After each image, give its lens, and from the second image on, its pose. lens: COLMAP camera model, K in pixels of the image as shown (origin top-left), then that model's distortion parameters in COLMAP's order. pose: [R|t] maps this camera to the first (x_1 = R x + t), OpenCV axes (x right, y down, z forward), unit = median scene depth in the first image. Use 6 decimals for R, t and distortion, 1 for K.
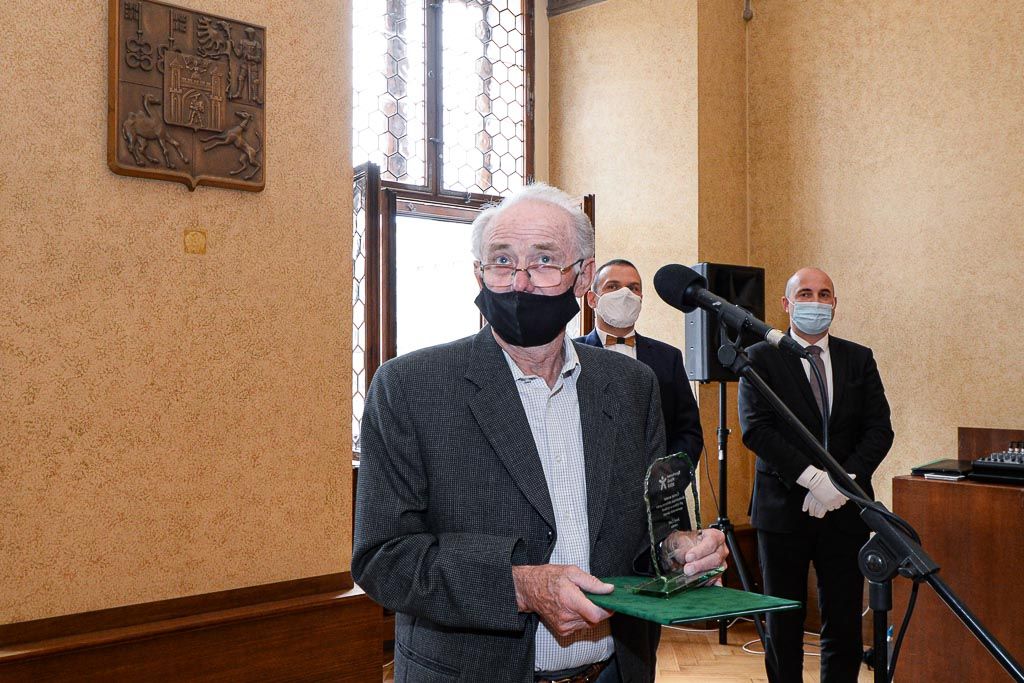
lens RADIAL K [[971.0, 0, 511.7], [0, 971.0, 342.0], [0, 0, 1]] dist [0.014191, 0.000000]
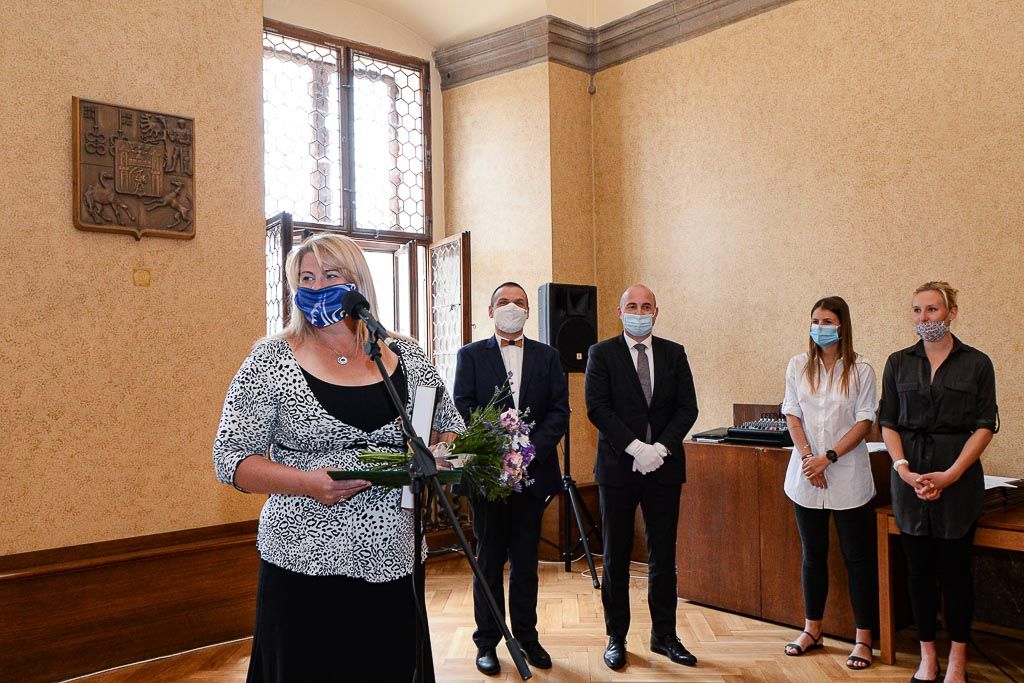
lens RADIAL K [[853.2, 0, 512.7], [0, 853.2, 343.0], [0, 0, 1]] dist [0.007276, 0.005166]
pose [[0.999659, -0.016774, 0.020007, 0.146895], [0.016725, 0.999857, 0.002612, -0.004754], [-0.020048, -0.002277, 0.999796, -0.182944]]
